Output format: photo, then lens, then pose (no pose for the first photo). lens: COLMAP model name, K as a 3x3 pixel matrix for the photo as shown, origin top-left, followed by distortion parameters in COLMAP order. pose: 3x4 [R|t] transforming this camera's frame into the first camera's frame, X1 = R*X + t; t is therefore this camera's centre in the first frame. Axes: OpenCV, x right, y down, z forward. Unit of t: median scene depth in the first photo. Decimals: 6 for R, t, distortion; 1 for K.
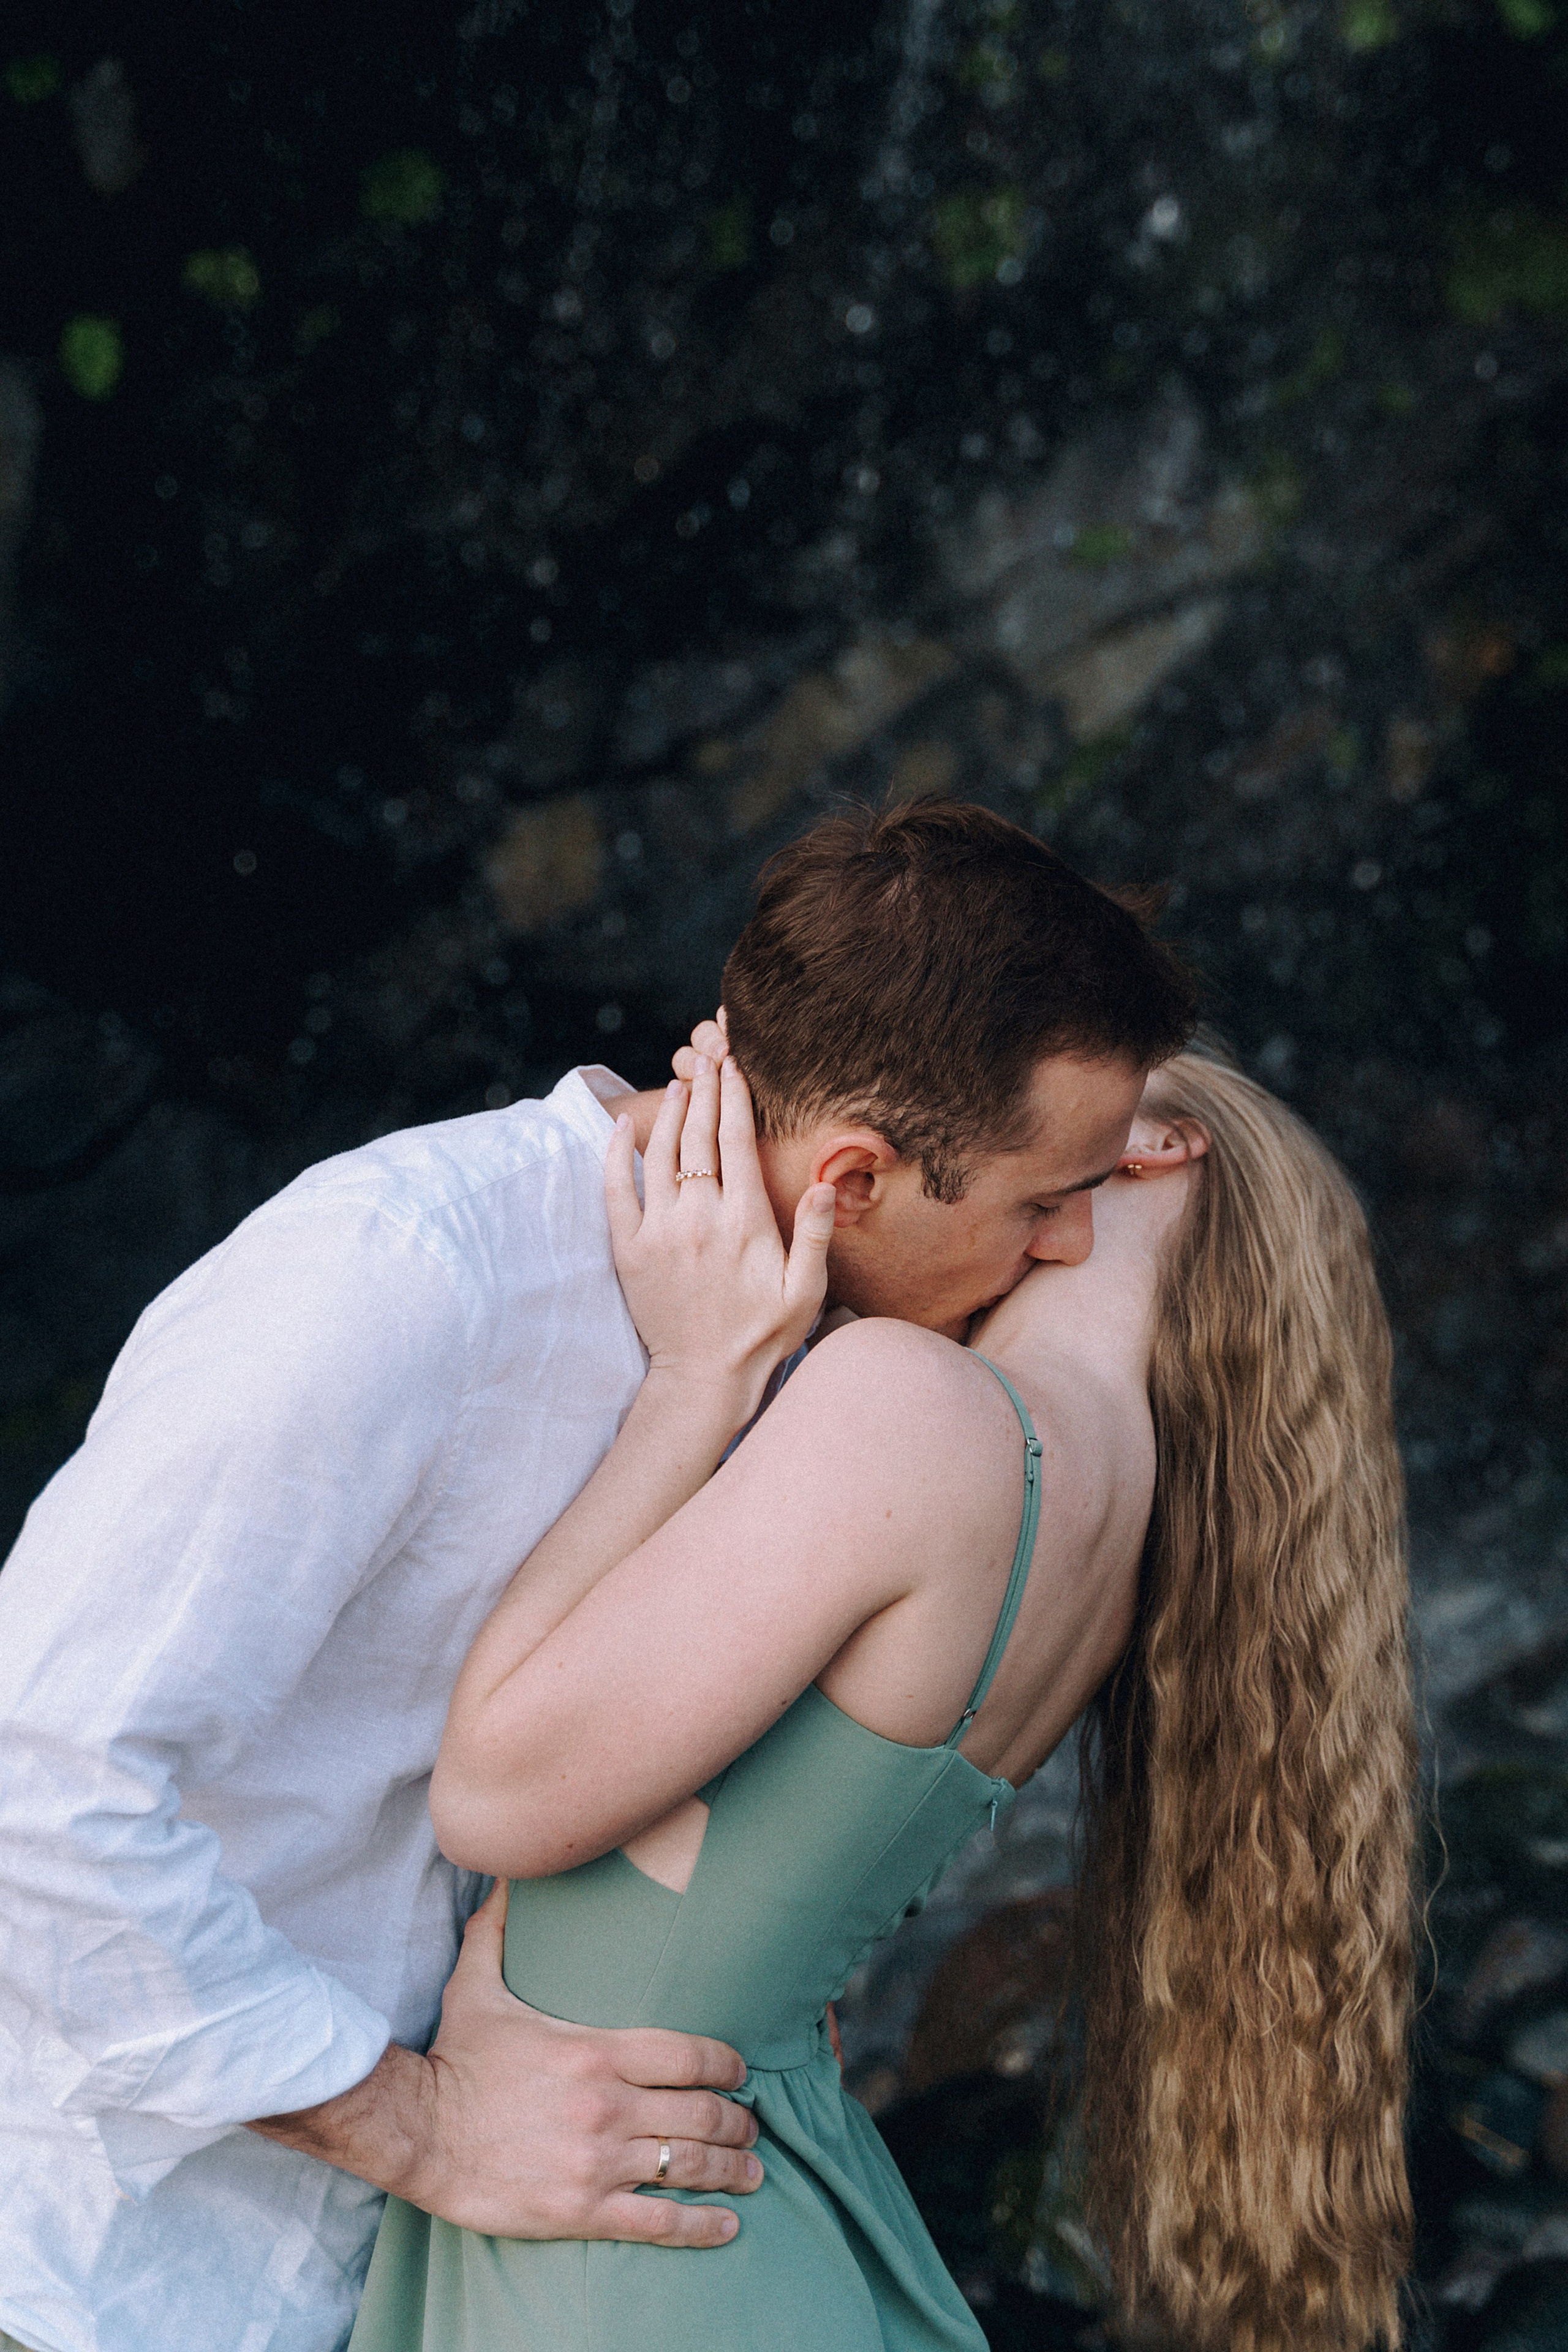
lens RADIAL K [[3591.8, 0, 783.2], [0, 3591.8, 1174.4], [0, 0, 1]] dist [-0.051360, 0.000000]
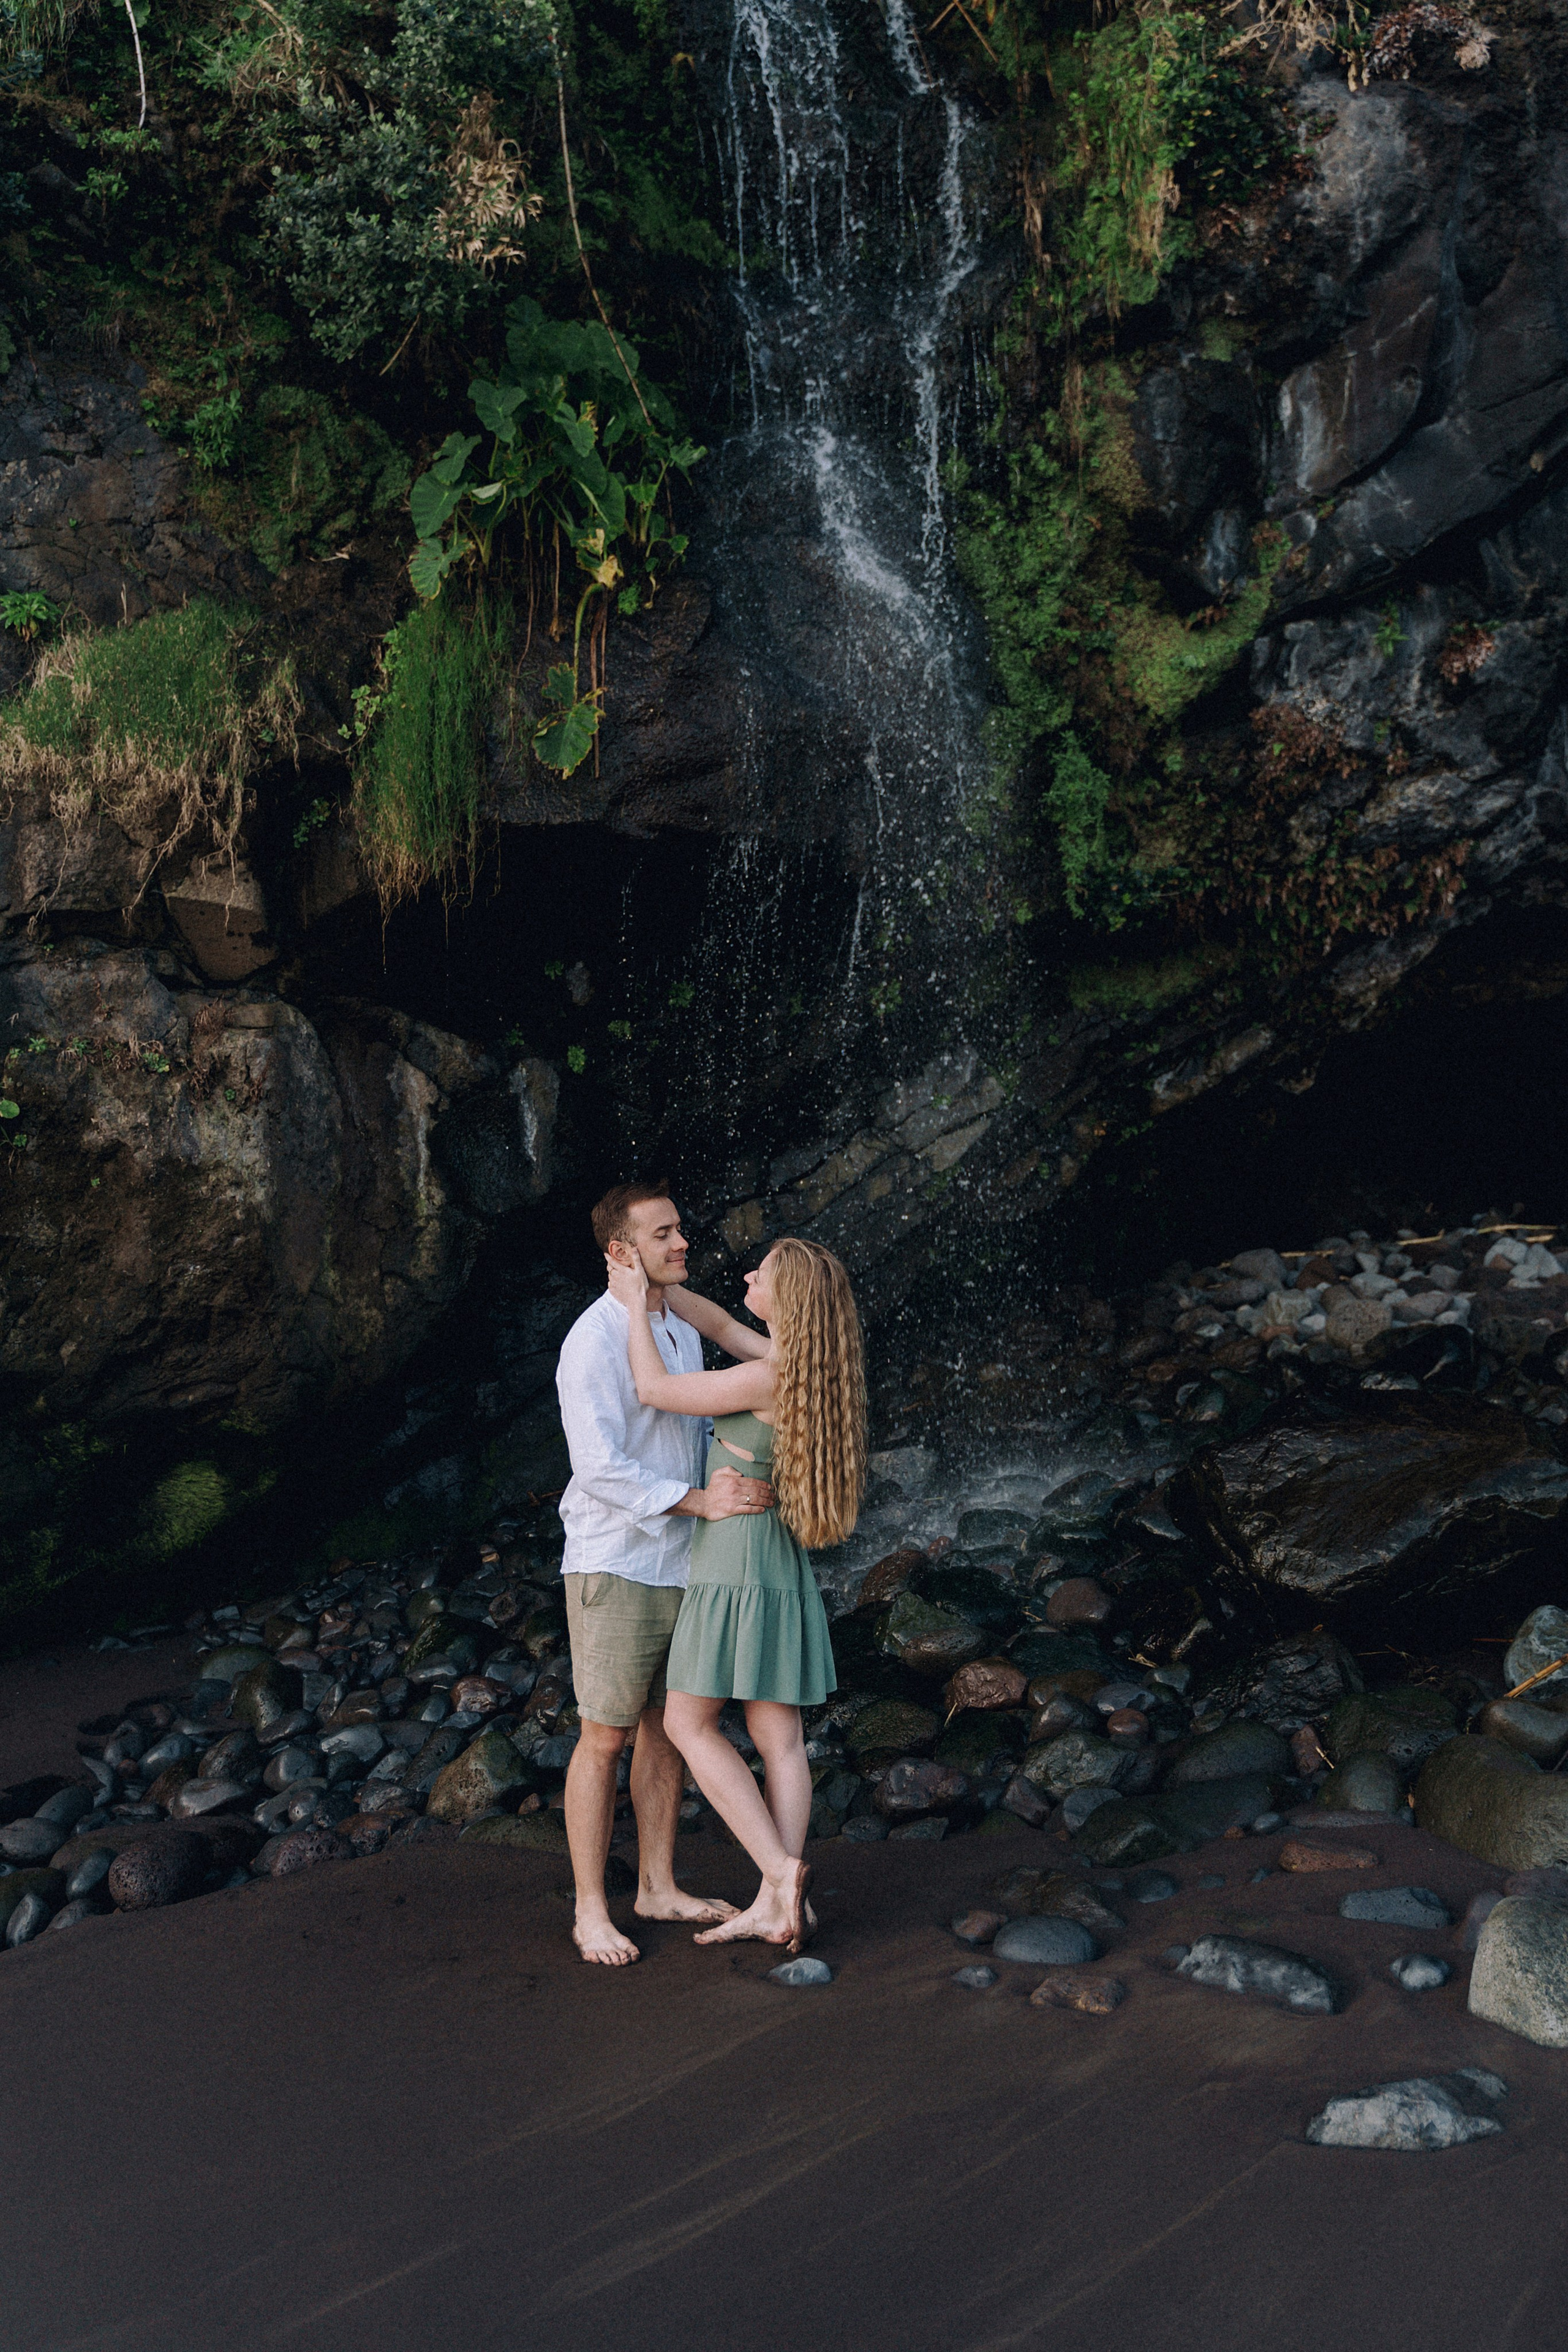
lens RADIAL K [[2179.2, 0, 784.0], [0, 2179.2, 1177.9], [0, 0, 1]] dist [0.004888, 0.000000]
pose [[0.996814, -0.044257, -0.066359, 0.078125], [0.037991, 0.994952, -0.092884, 0.032340], [0.070135, 0.090067, 0.993463, -0.660744]]
